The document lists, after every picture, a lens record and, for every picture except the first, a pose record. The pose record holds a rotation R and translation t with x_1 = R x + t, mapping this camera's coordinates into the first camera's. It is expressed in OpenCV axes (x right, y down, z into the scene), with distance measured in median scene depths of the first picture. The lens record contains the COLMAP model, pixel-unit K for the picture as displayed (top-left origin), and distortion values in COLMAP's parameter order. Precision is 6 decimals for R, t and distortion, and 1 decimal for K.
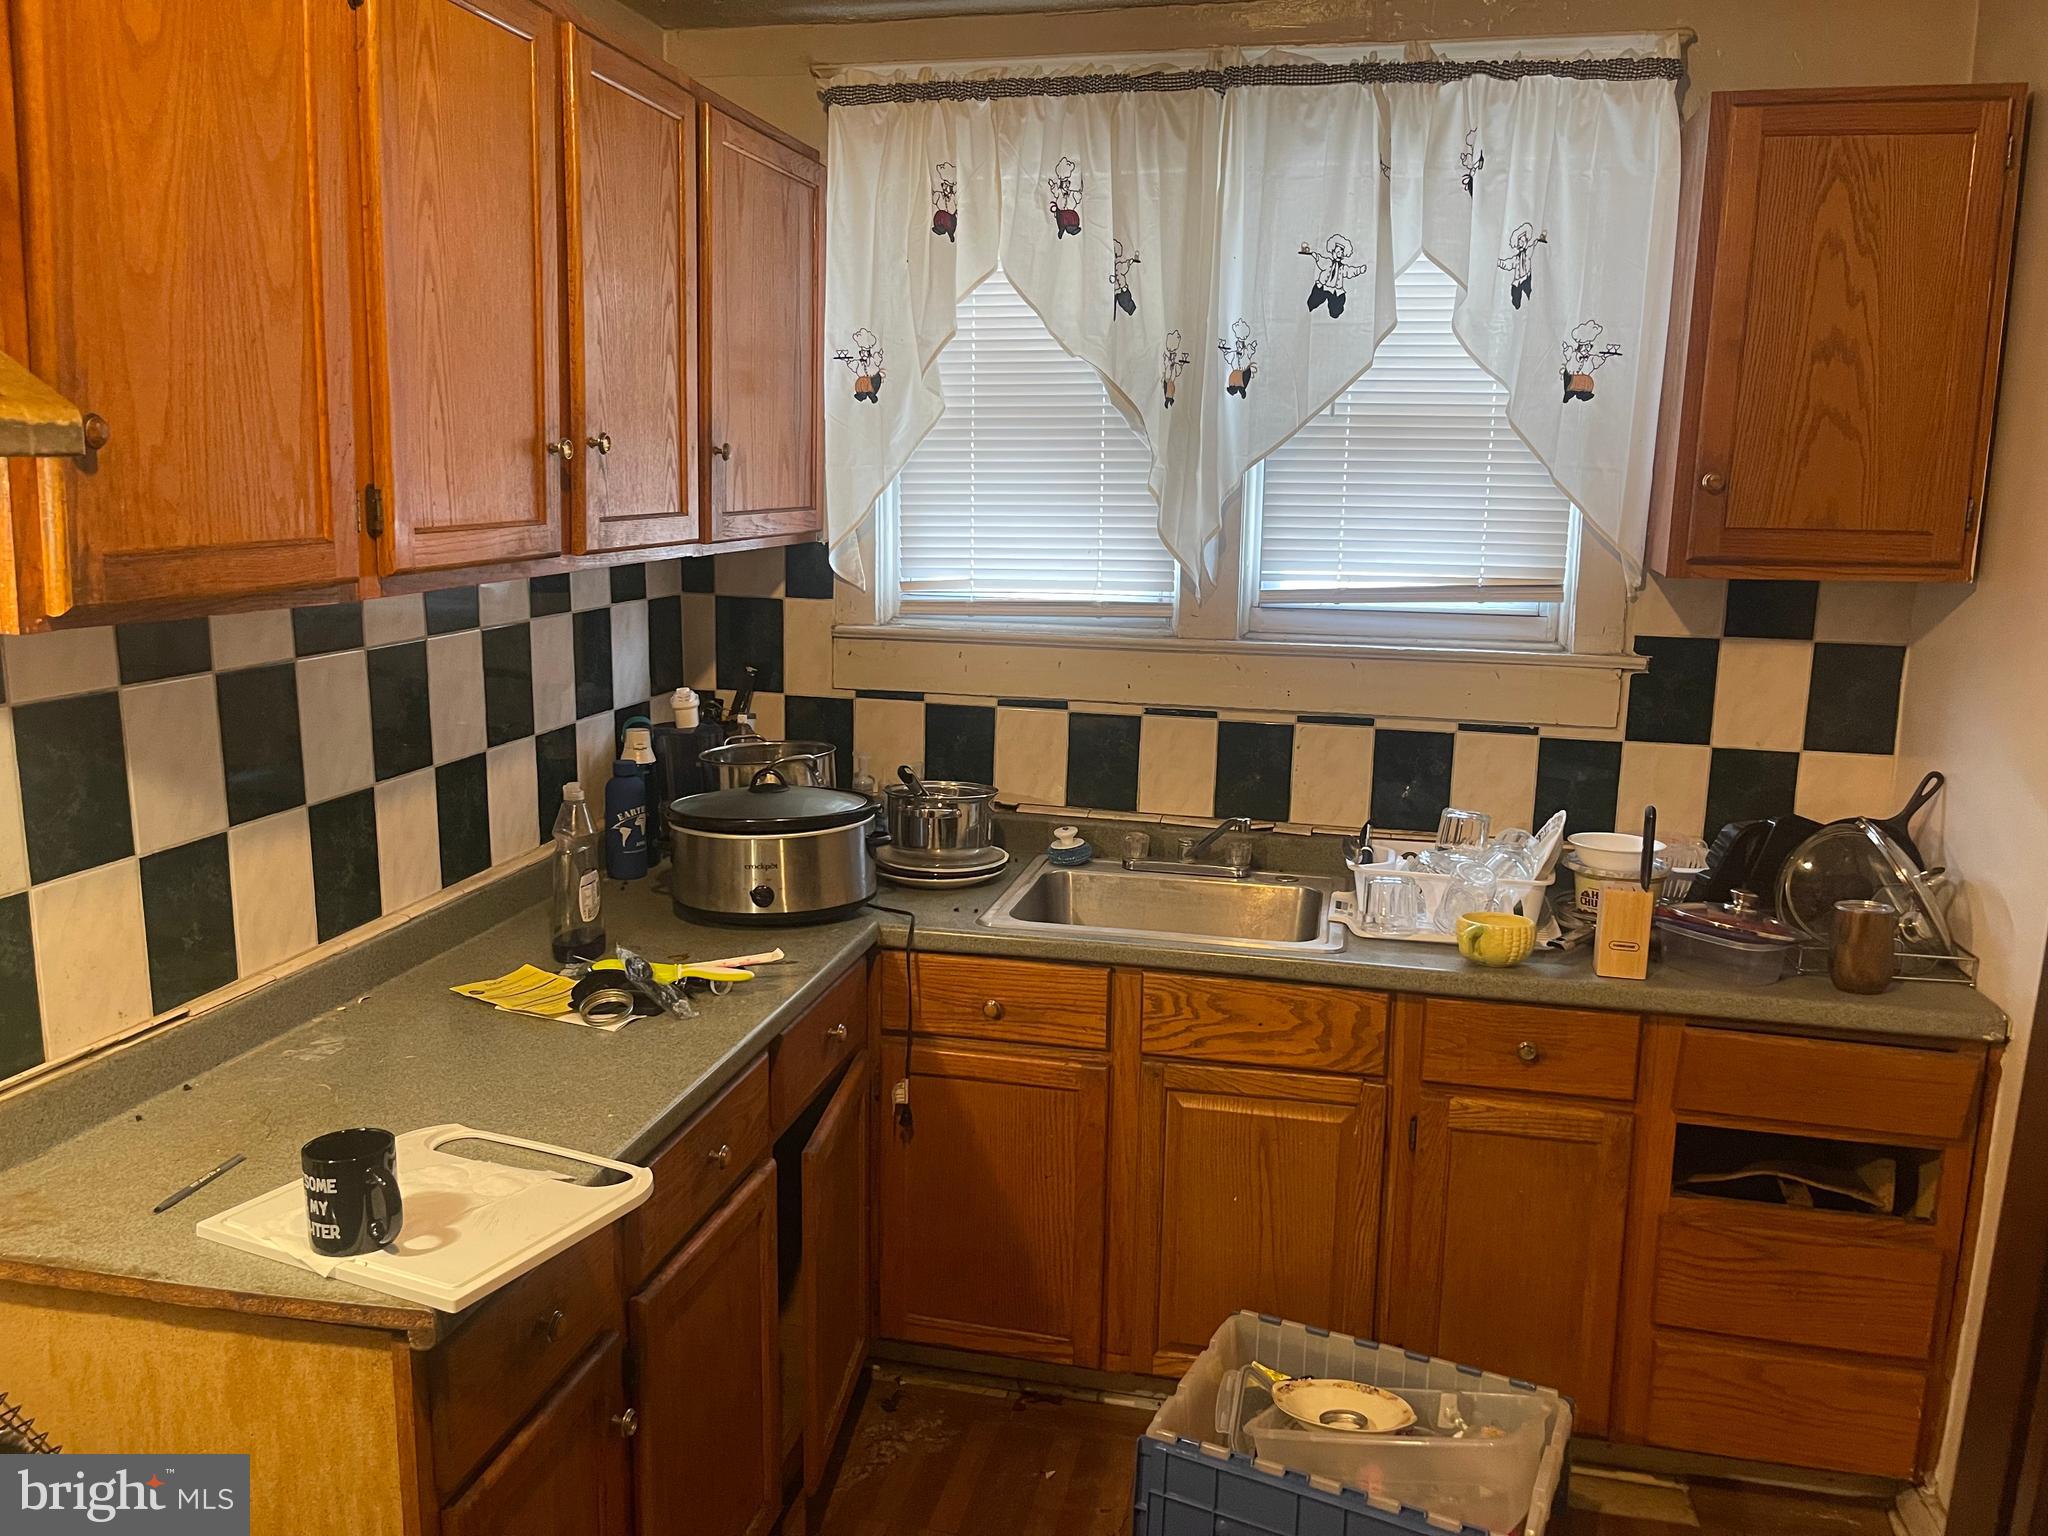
lens RADIAL K [[1552.2, 0, 1023.9], [0, 1552.2, 779.6], [0, 0, 1]] dist [0.053566, -0.066895]
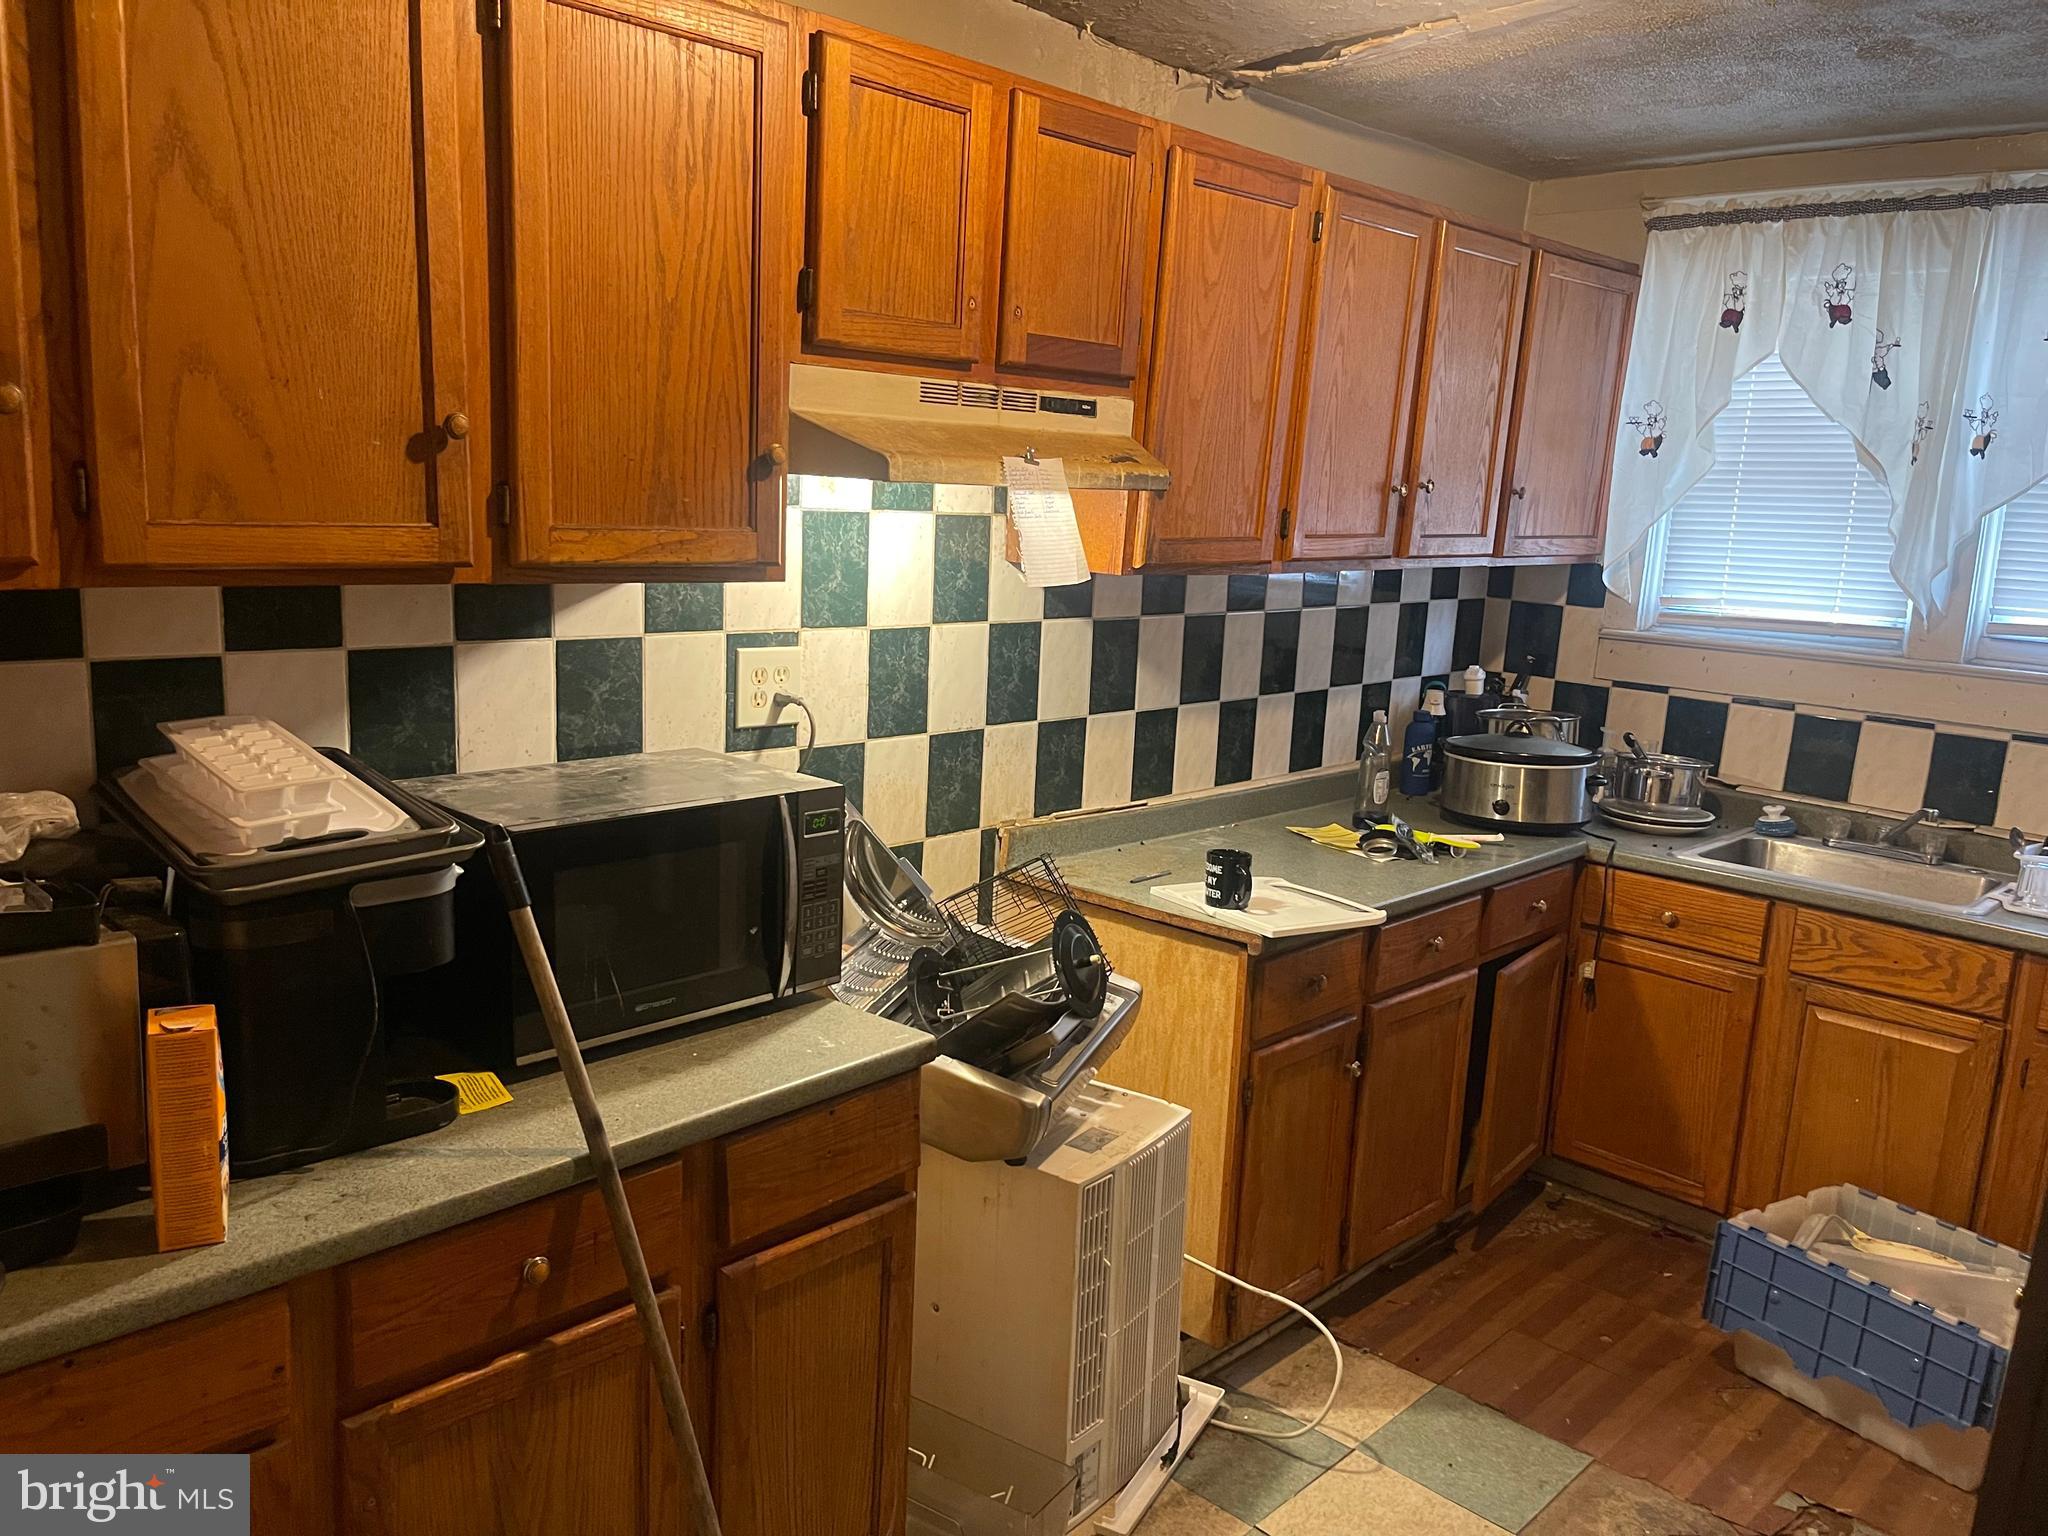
lens RADIAL K [[1552.2, 0, 1023.9], [0, 1552.2, 779.6], [0, 0, 1]] dist [0.053566, -0.066895]
pose [[0.856271, 0.121344, -0.502072, 0.165390], [-0.131558, 0.991192, 0.015189, 0.084514], [0.499493, 0.053046, 0.864692, -0.433167]]
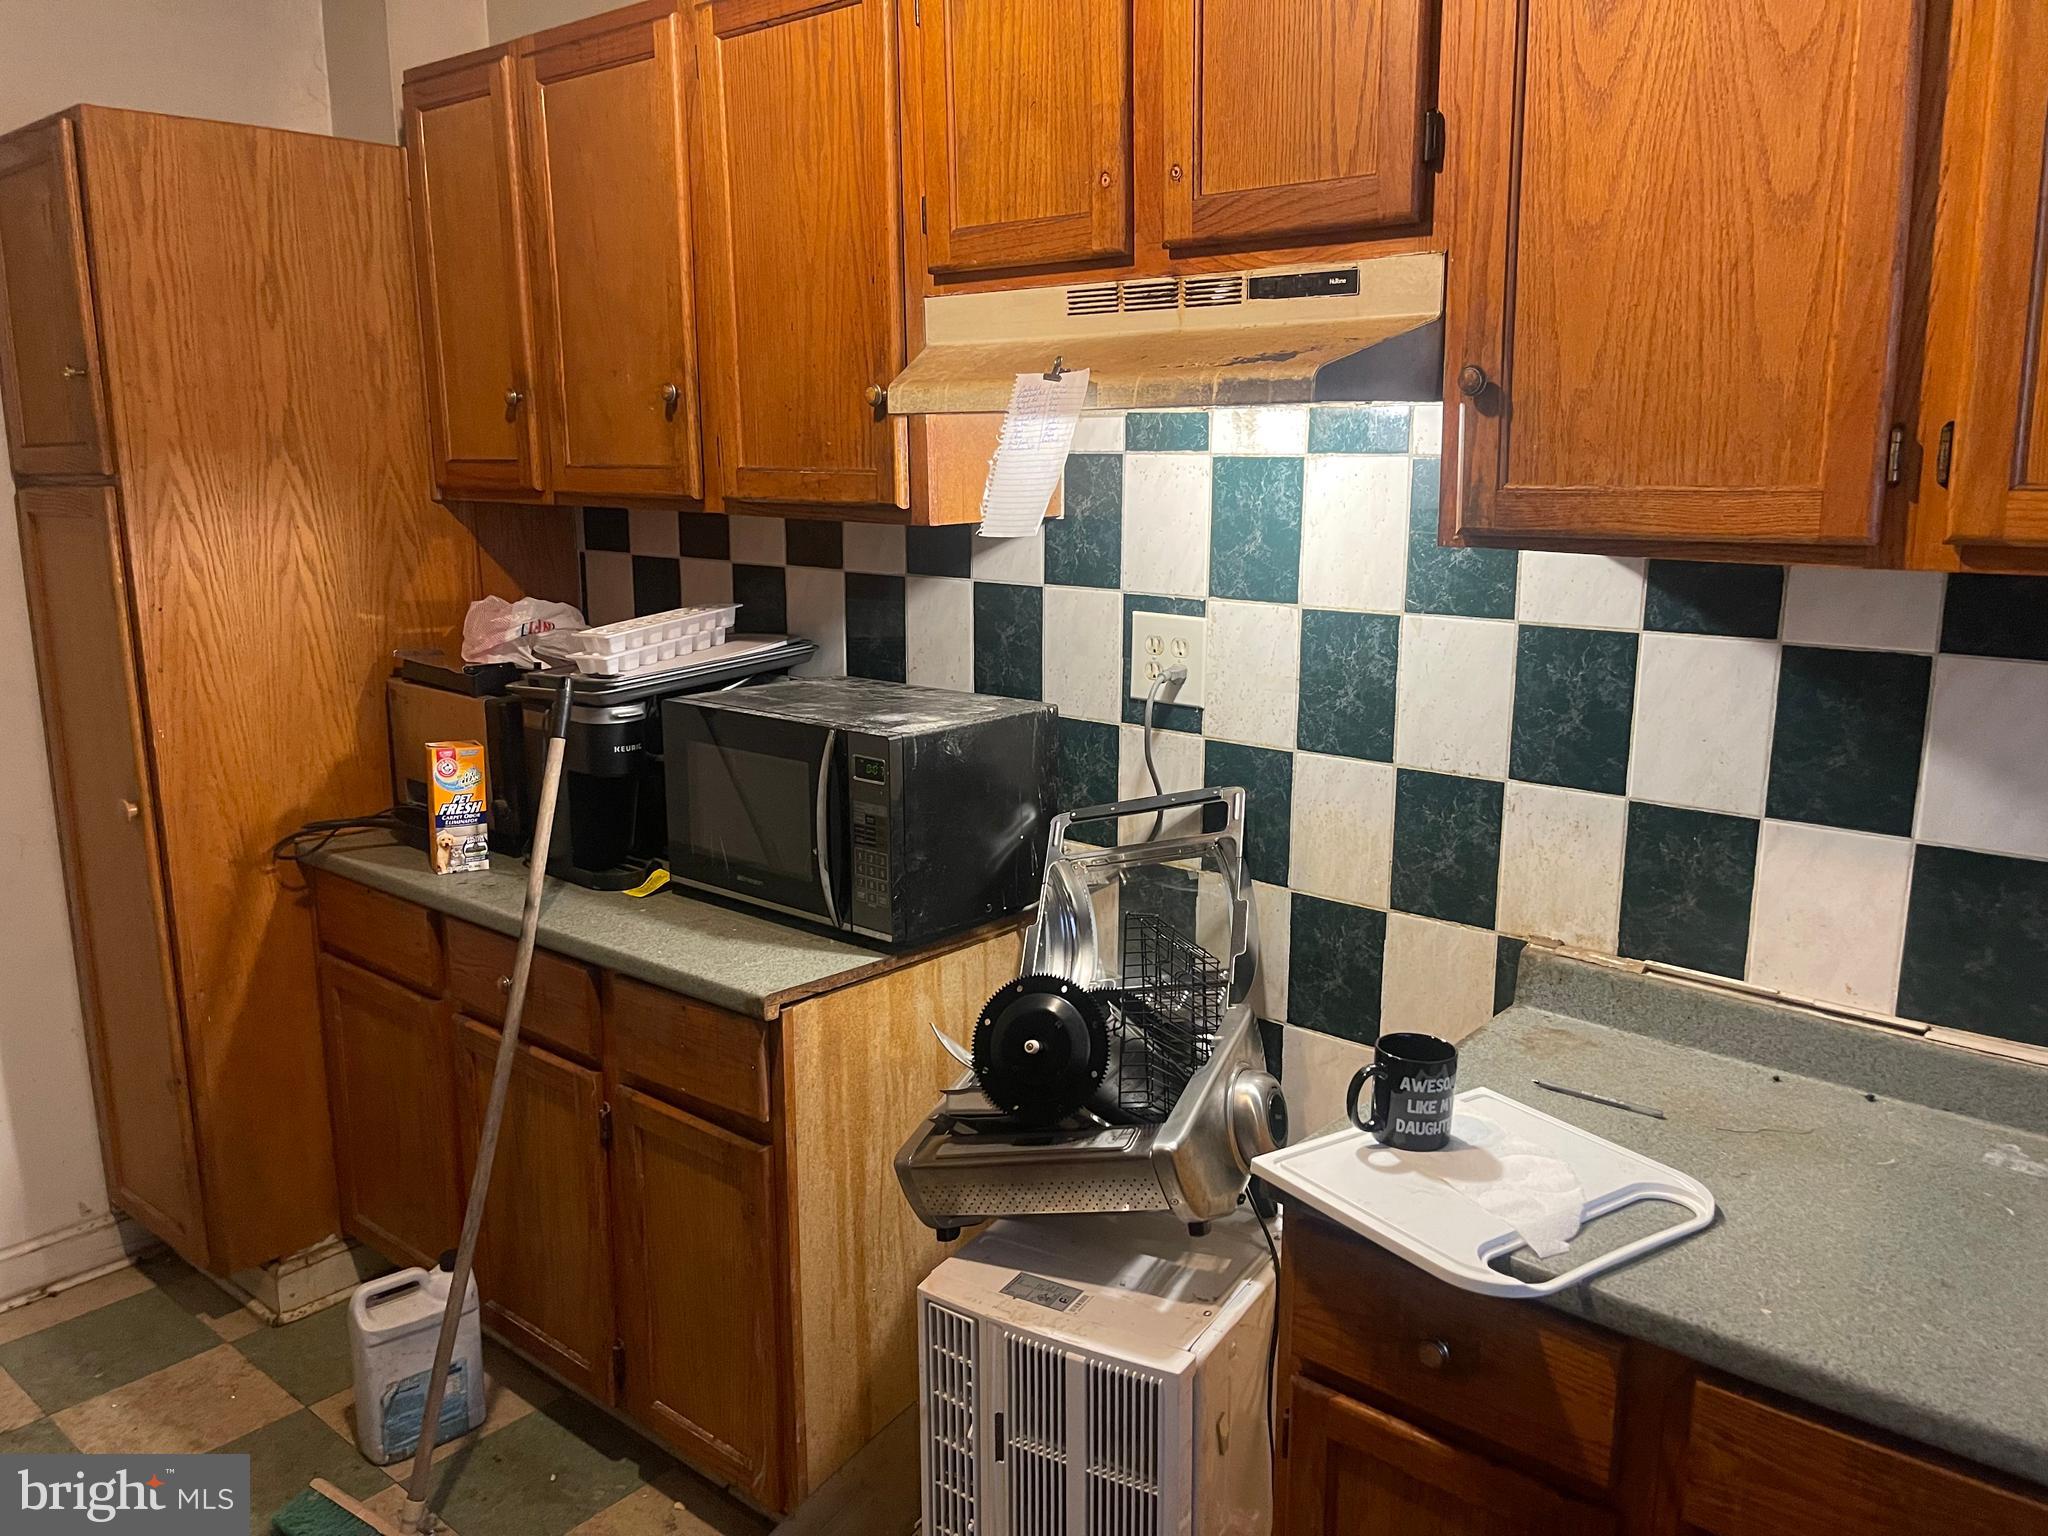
lens RADIAL K [[1552.2, 0, 1023.9], [0, 1552.2, 779.6], [0, 0, 1]] dist [0.053566, -0.066895]
pose [[-0.463782, 0.179473, -0.867580, 0.330840], [-0.171983, 0.942400, 0.286887, -0.113258], [0.869096, 0.282262, -0.406202, 0.659129]]
